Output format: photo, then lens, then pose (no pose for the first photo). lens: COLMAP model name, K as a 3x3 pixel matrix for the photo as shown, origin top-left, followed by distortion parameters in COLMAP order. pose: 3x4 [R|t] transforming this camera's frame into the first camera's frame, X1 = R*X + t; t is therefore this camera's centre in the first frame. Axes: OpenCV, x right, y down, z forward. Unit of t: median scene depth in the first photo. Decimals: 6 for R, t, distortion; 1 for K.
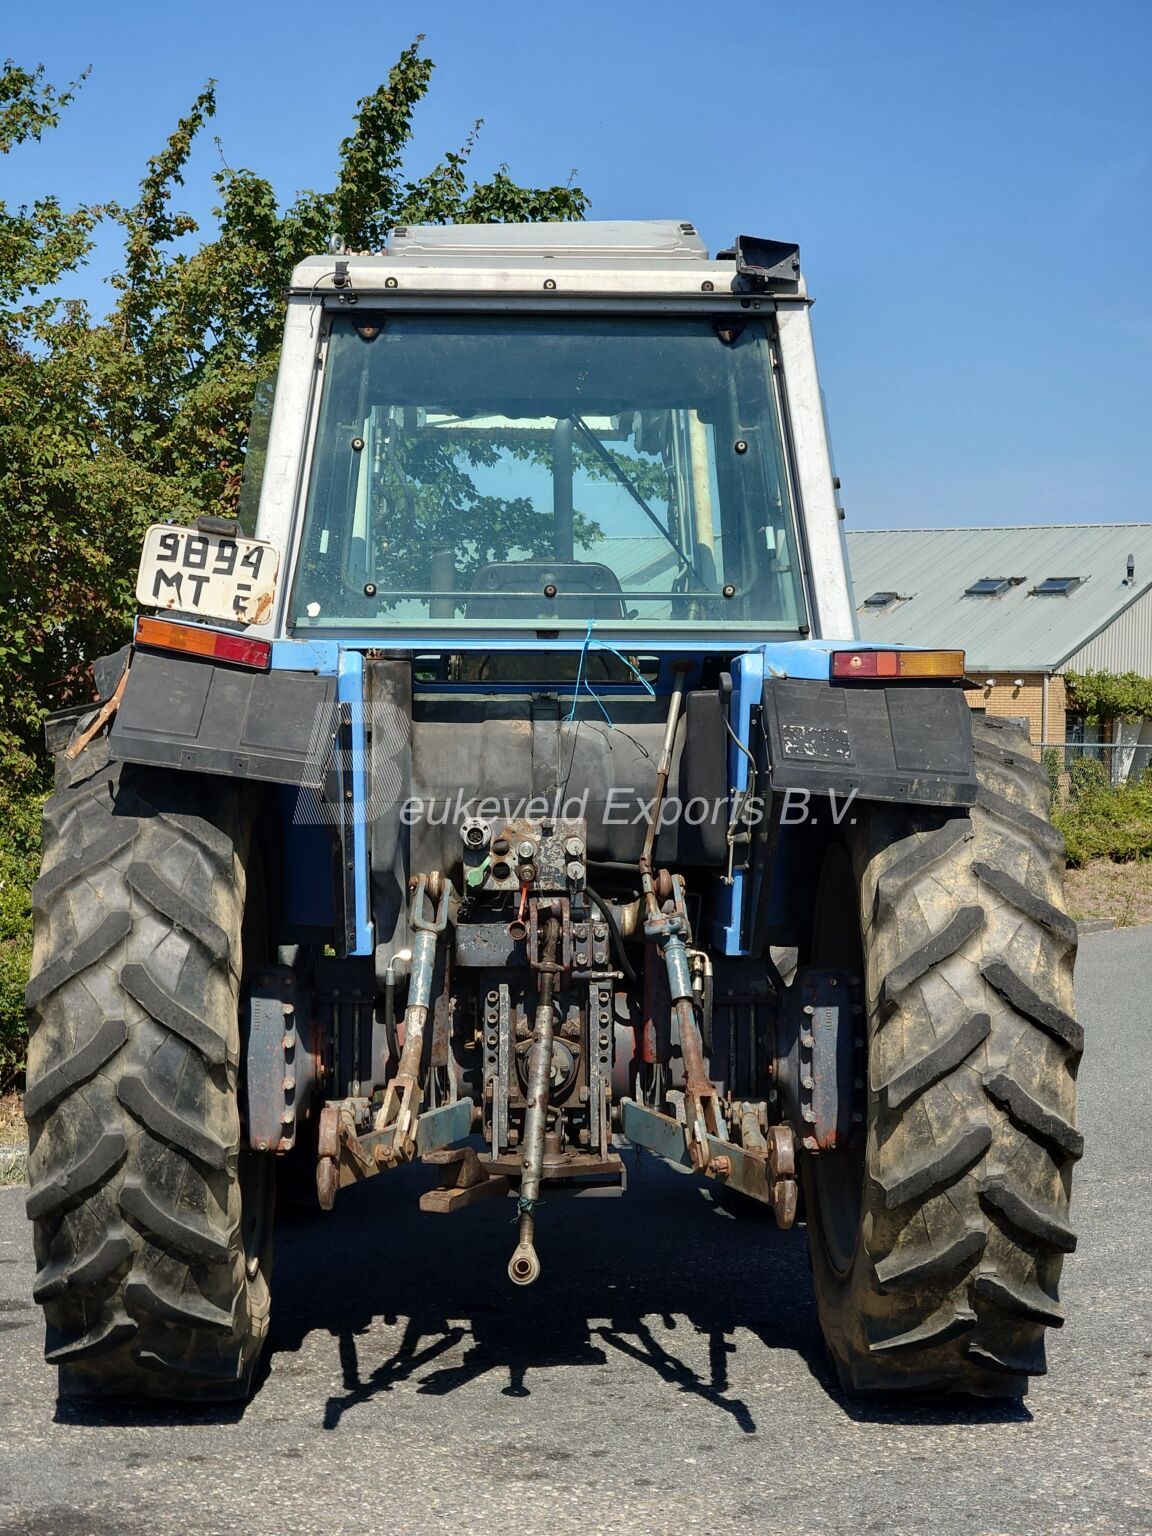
lens RADIAL K [[2611.9, 0, 578.9], [0, 2611.9, 767.6], [0, 0, 1]] dist [0.127054, -0.796946]
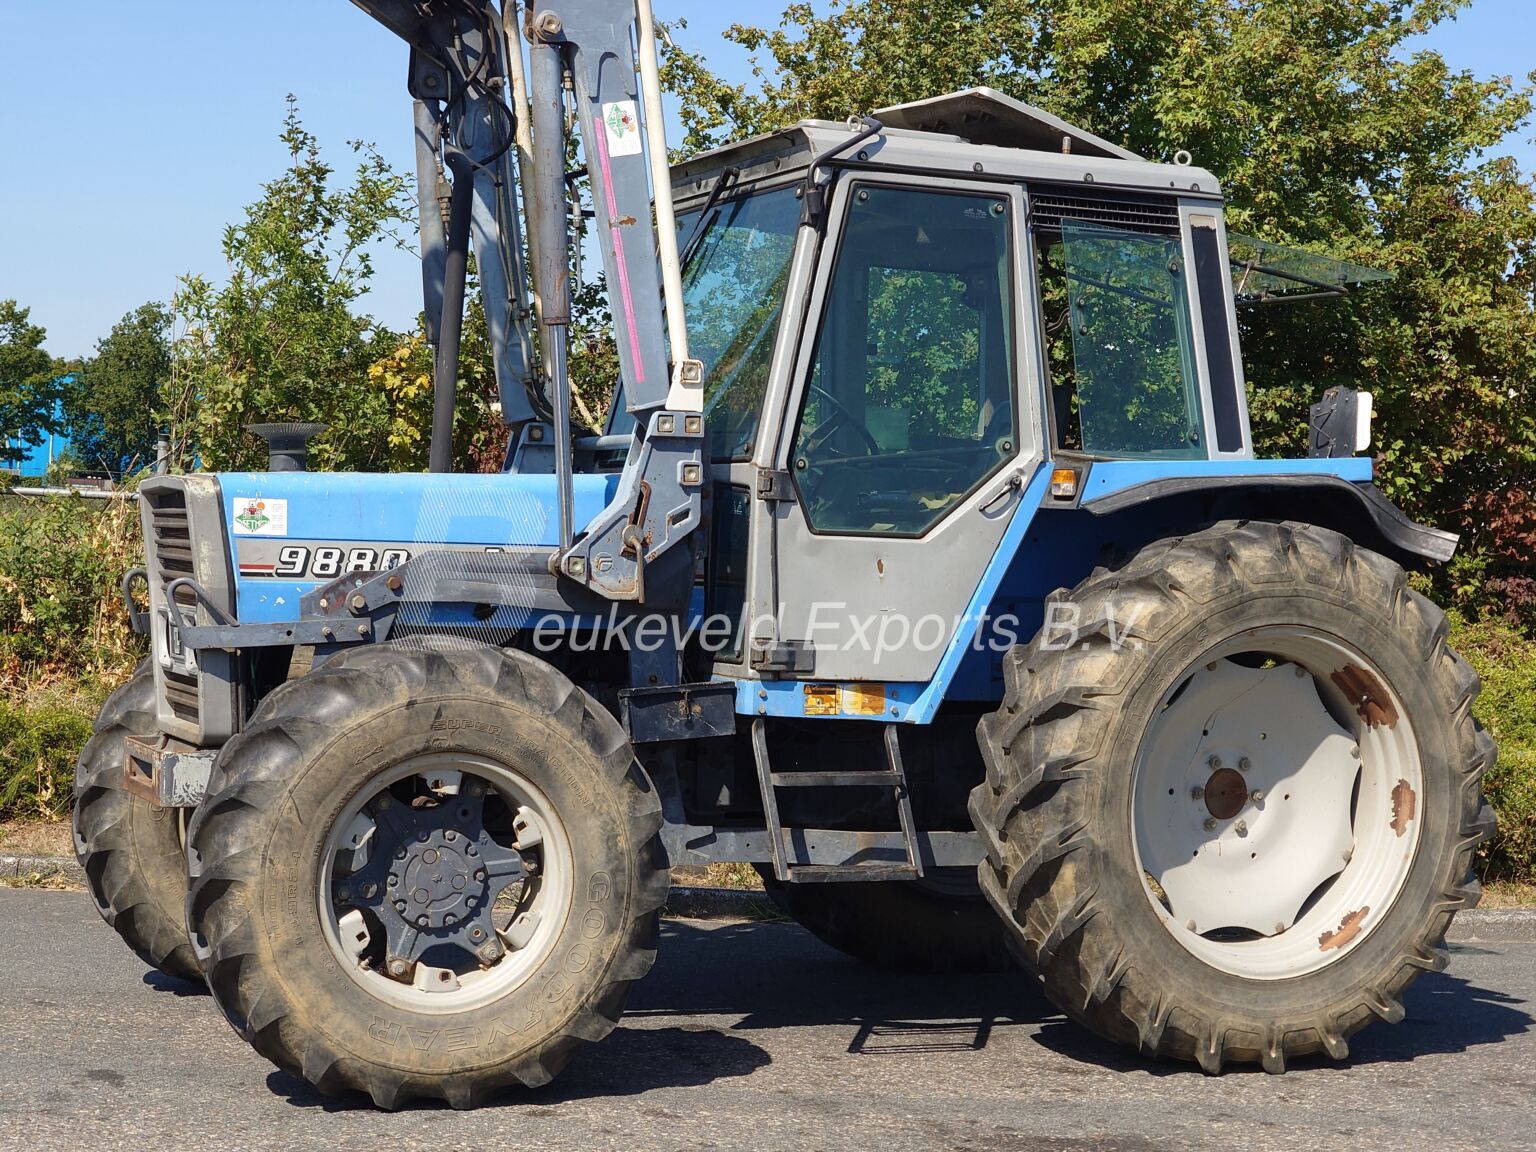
lens RADIAL K [[2604.8, 0, 820.8], [0, 2604.8, 579.4], [0, 0, 1]] dist [0.000052, -0.025087]
pose [[0.859495, 0.035073, -0.509939, 0.123534], [-0.040633, 0.999174, 0.000237, 0.006601], [0.509526, 0.020516, 0.860211, -0.070363]]
